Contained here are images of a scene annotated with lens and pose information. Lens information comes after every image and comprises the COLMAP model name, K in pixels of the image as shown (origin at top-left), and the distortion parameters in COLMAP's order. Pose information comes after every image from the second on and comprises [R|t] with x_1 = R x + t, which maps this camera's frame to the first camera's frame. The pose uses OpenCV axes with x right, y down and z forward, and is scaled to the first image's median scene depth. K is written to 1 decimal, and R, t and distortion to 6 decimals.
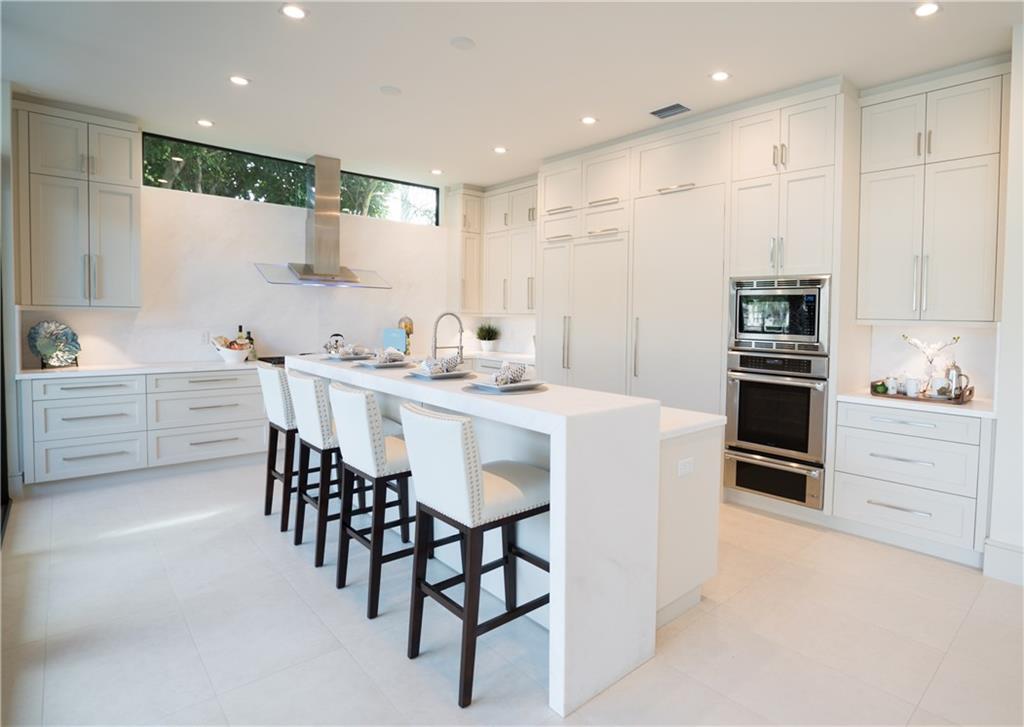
lens RADIAL K [[543.3, 0, 600.7], [0, 543.3, 334.8], [0, 0, 1]] dist [-0.046381, 0.012738]
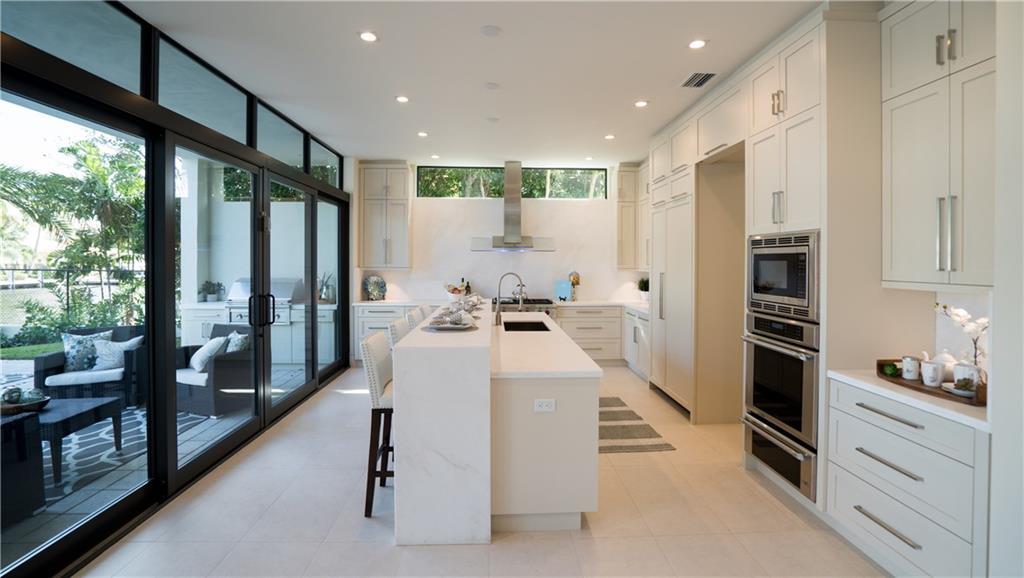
lens RADIAL K [[476.5, 0, 523.0], [0, 476.5, 259.2], [0, 0, 1]] dist [-0.044790, 0.007515]
pose [[0.736375, -0.017018, -0.676359, 0.477772], [-0.014557, 0.999054, -0.040986, -0.021367], [0.676417, 0.040027, 0.735431, 0.102712]]
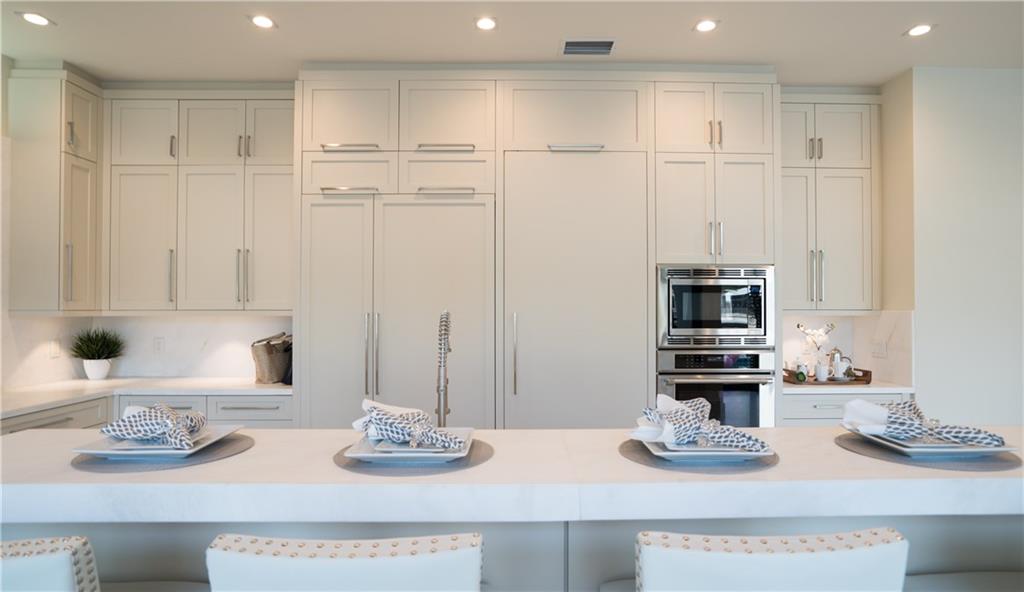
lens RADIAL K [[558.4, 0, 513.0], [0, 558.4, 297.9], [0, 0, 1]] dist [-0.018161, 0.003226]
pose [[0.705354, -0.005905, 0.708830, -0.506113], [0.036756, 0.998925, -0.028255, -0.033550], [-0.707901, 0.045983, 0.704813, 0.510984]]
